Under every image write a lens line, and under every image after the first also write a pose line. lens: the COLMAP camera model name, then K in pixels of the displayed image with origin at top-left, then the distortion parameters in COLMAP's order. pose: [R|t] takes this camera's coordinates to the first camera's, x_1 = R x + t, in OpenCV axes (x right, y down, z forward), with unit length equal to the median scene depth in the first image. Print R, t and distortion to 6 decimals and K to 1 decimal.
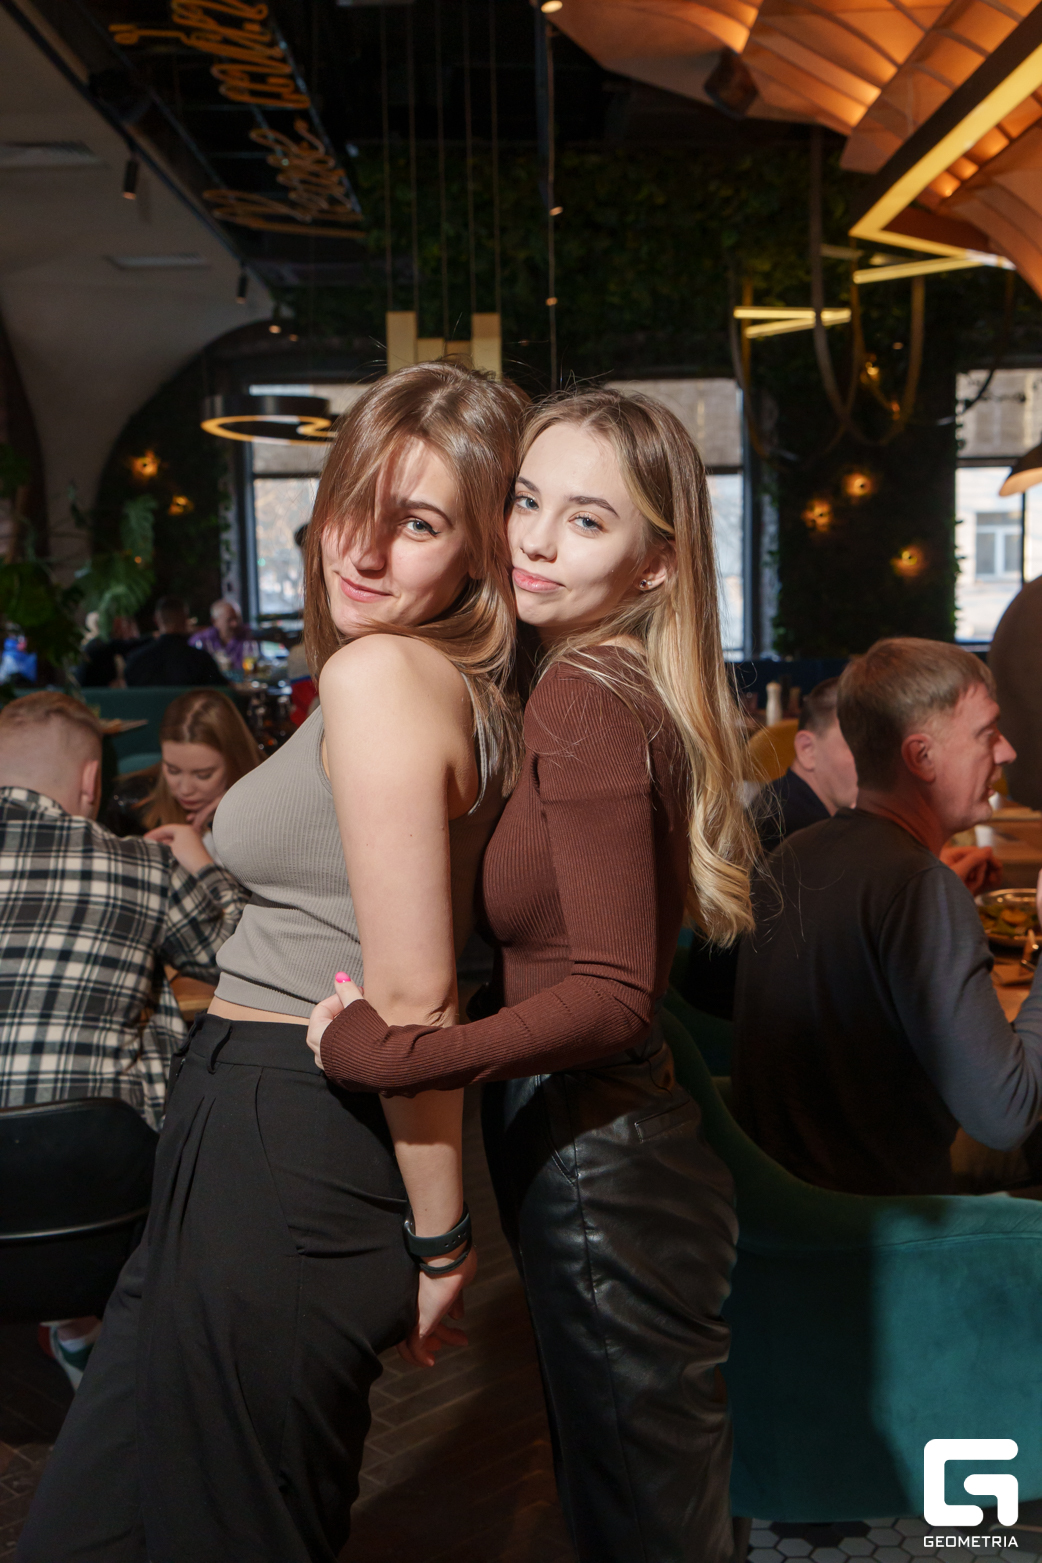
lens RADIAL K [[1767.3, 0, 521.0], [0, 1767.3, 781.5], [0, 0, 1]] dist [-0.006442, 0.001848]
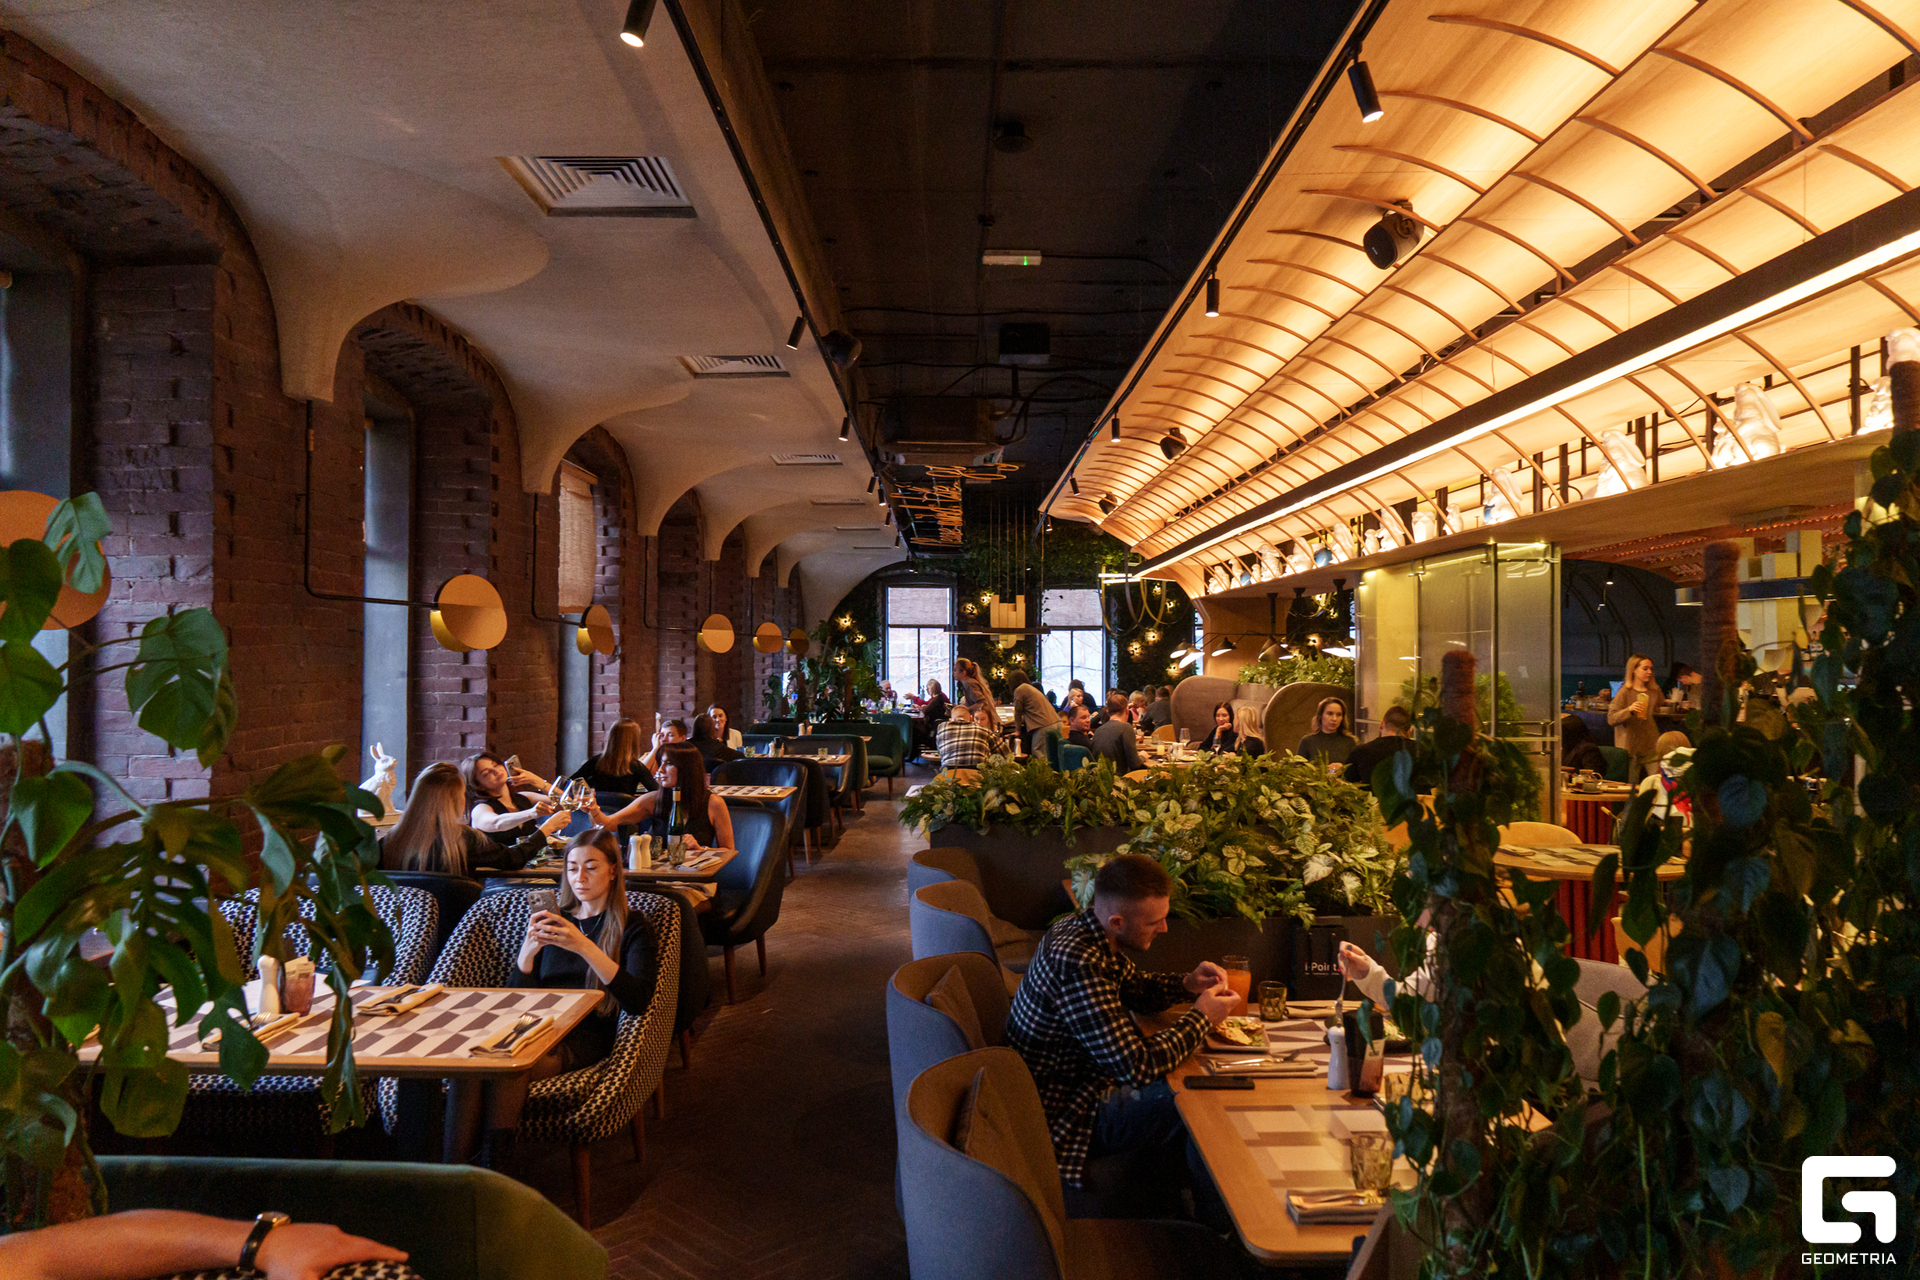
lens RADIAL K [[1582.1, 0, 960.0], [0, 1582.1, 640.0], [0, 0, 1]] dist [0.117634, 0.079190]
pose [[0.999390, 0.024041, 0.025334, -0.114445], [-0.020611, 0.991576, -0.127877, 0.108446], [-0.028195, 0.127277, 0.991466, -1.059956]]
